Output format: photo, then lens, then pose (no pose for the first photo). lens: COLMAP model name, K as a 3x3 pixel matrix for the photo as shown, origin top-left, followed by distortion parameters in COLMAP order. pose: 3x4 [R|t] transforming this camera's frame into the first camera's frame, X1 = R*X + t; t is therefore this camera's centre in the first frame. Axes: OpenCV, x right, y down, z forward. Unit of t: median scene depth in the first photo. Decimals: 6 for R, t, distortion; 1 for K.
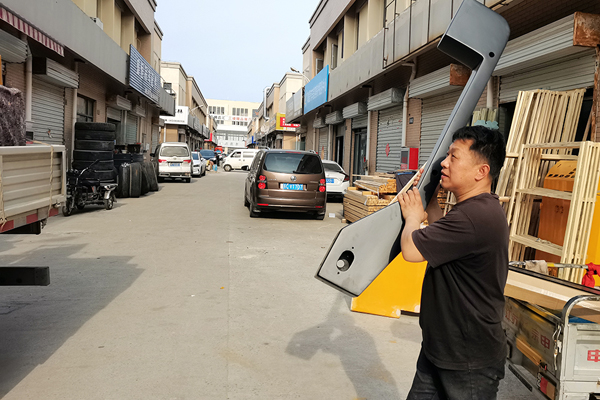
lens RADIAL K [[586.6, 0, 300.4], [0, 586.6, 156.1], [0, 0, 1]] dist [0.006561, 0.001743]
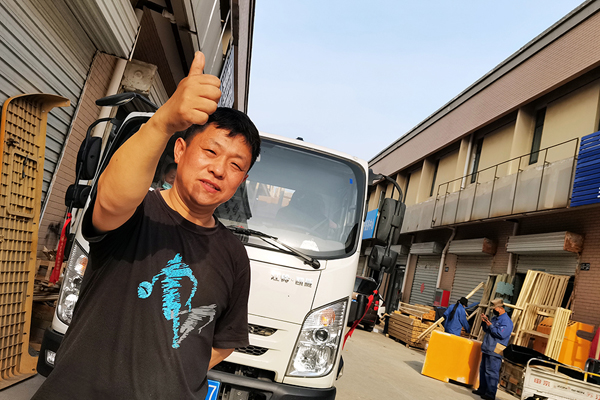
lens RADIAL K [[475.1, 0, 302.7], [0, 475.1, 186.8], [0, 0, 1]] dist [0.008388, -0.008251]
pose [[0.979628, 0.164378, -0.115367, -0.119563], [-0.182613, 0.968173, -0.171156, 0.006760], [0.083561, 0.188737, 0.978466, -0.365510]]
